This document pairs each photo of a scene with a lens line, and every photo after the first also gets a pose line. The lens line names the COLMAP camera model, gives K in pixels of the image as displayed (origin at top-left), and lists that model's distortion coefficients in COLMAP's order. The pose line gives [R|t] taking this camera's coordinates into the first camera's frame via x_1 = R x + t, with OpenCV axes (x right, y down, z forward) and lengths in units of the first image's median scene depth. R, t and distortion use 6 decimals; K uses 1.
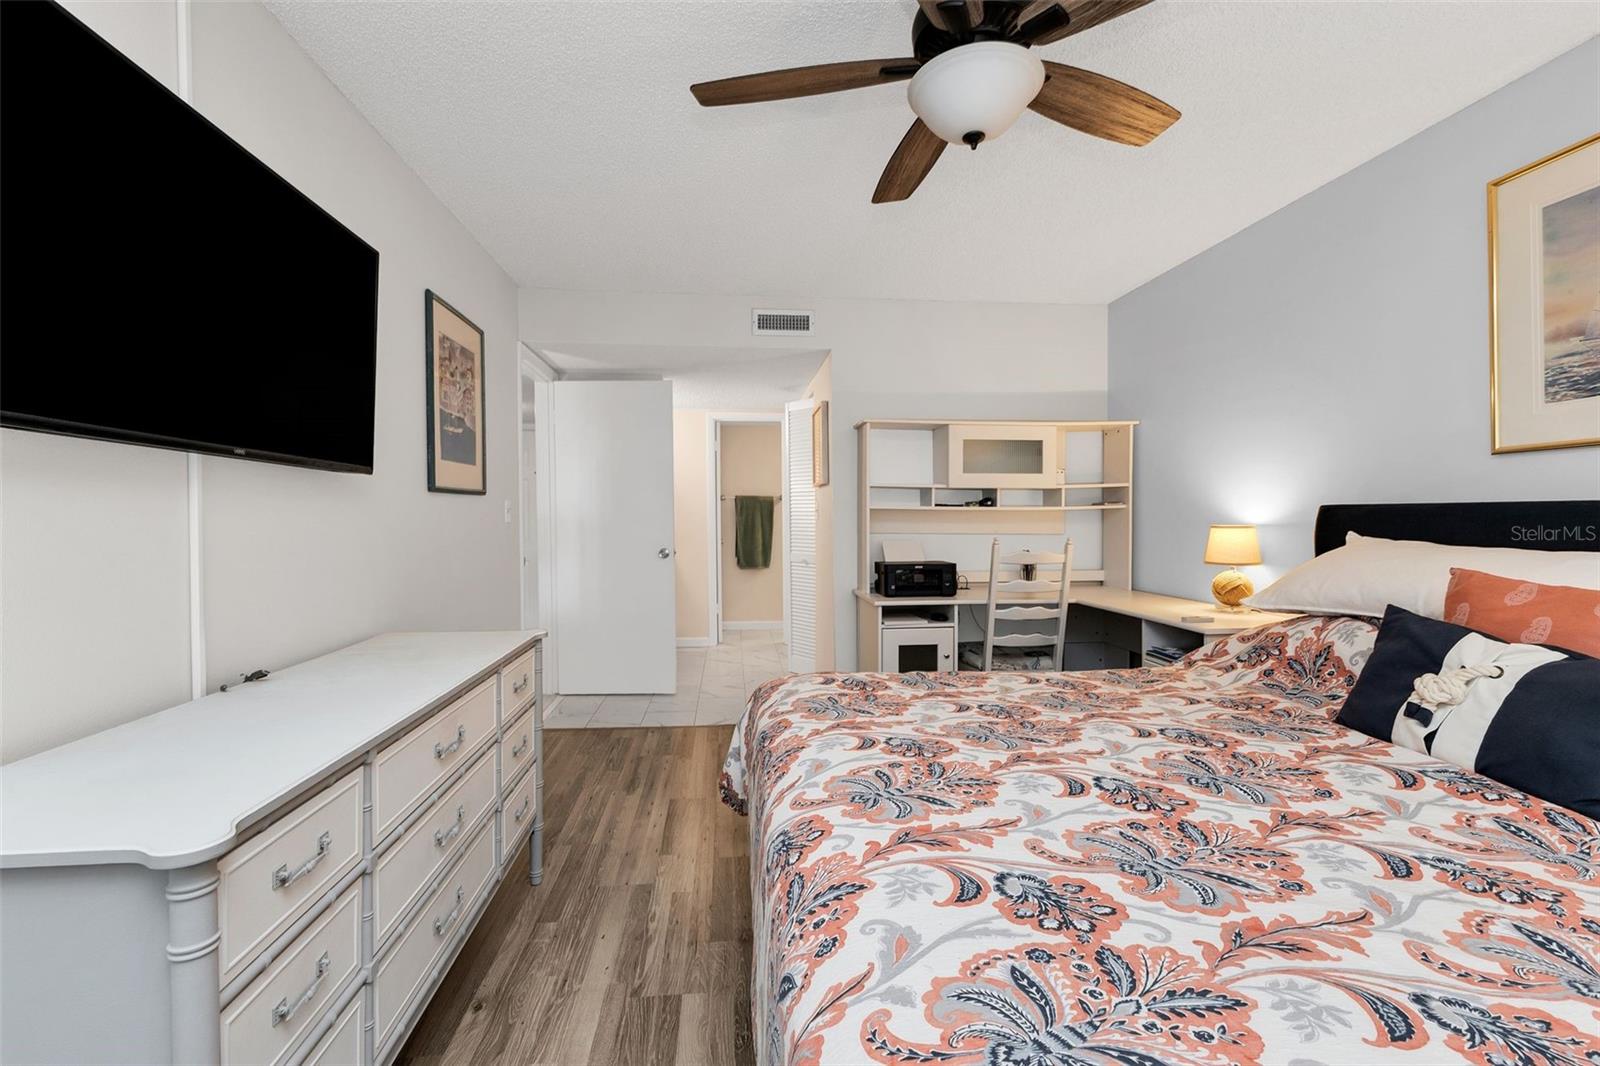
lens RADIAL K [[713.1, 0, 808.3], [0, 713.1, 524.9], [0, 0, 1]] dist [0.002512, 0.000154]
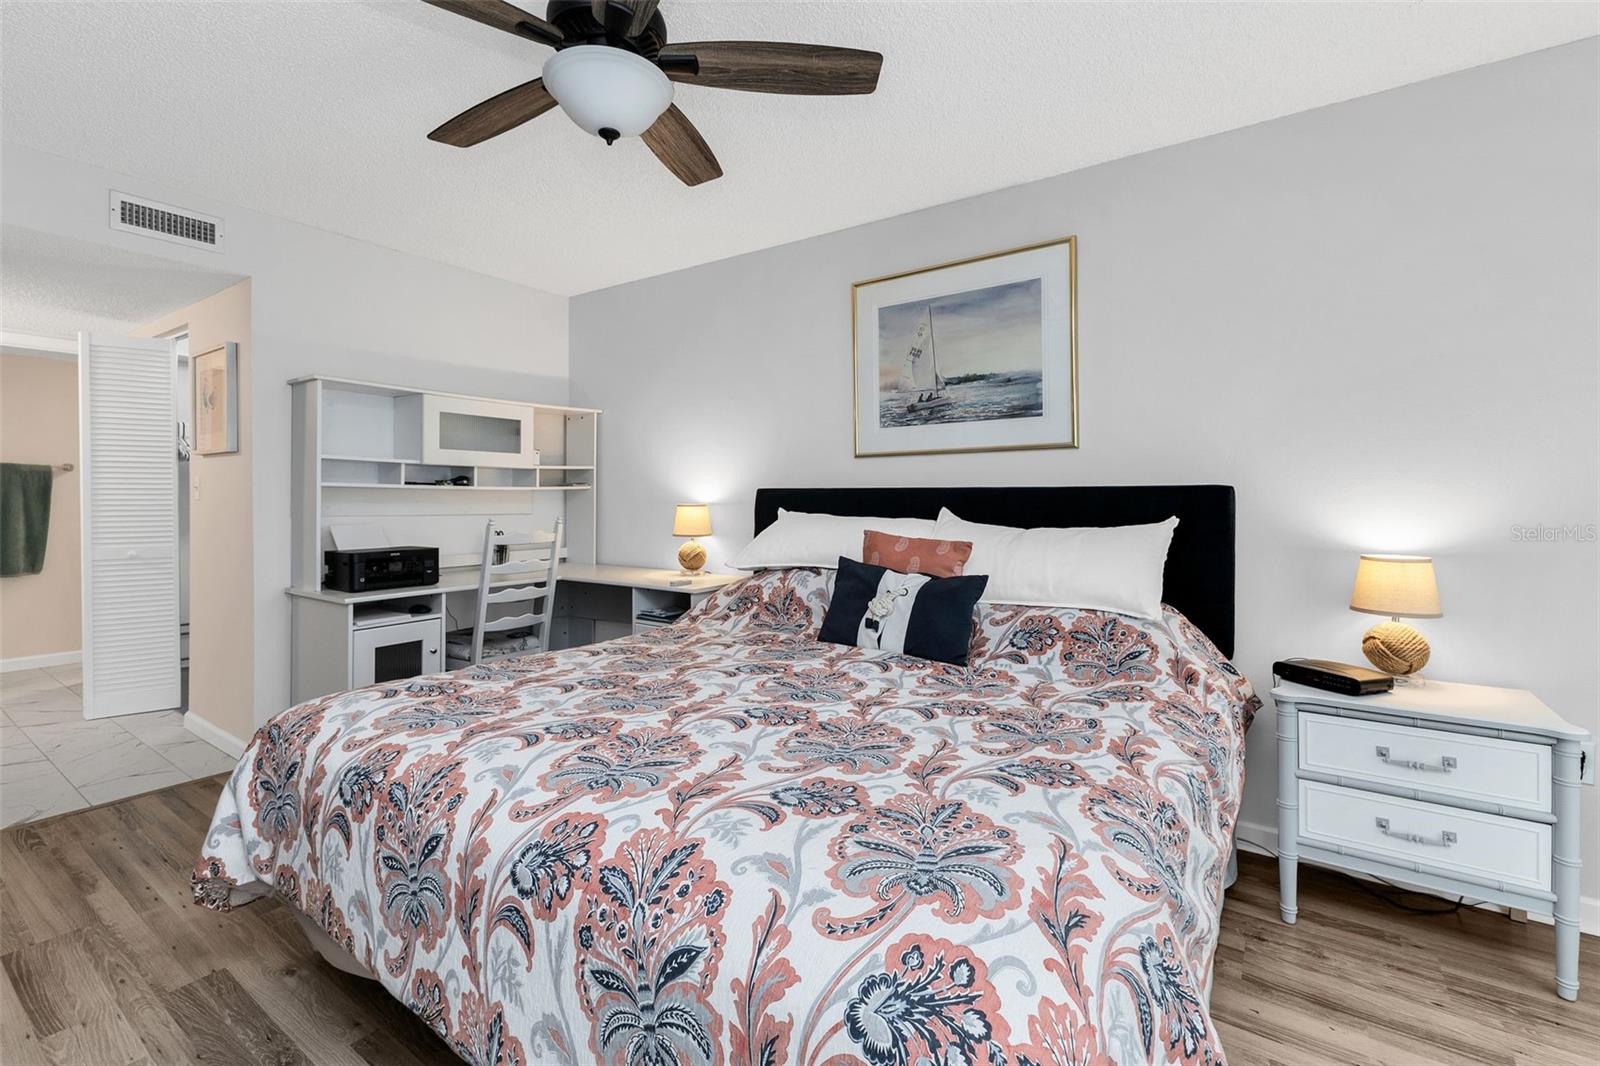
lens RADIAL K [[715.7, 0, 806.2], [0, 715.7, 493.7], [0, 0, 1]] dist [0.000829, 0.000244]
pose [[0.631057, 0.006433, 0.775710, -0.346364], [0.006427, 0.999888, -0.013520, 0.001288], [-0.775710, 0.013517, 0.630945, 0.105351]]
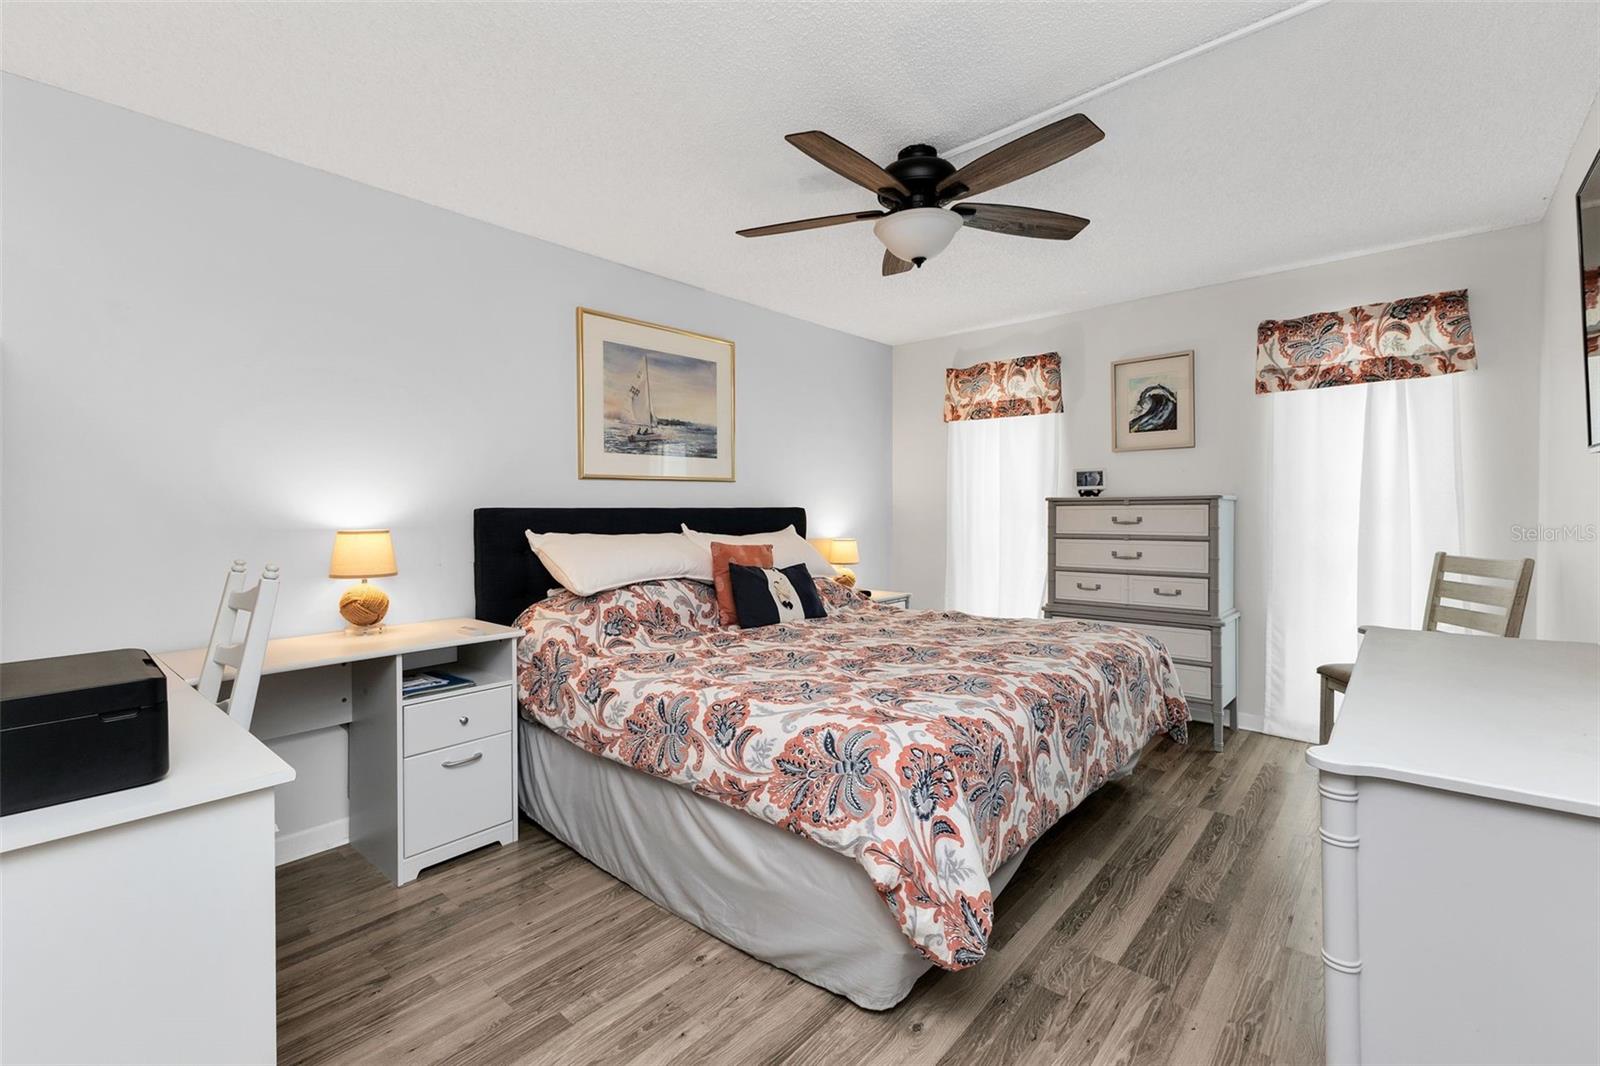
lens RADIAL K [[705.0, 0, 794.1], [0, 705.0, 516.0], [0, 0, 1]] dist [0.005950, -0.000337]
pose [[-0.676810, 0.005737, 0.736135, -0.571840], [0.018514, 0.999786, 0.009231, -0.020660], [-0.735925, 0.019877, -0.676771, 1.865392]]
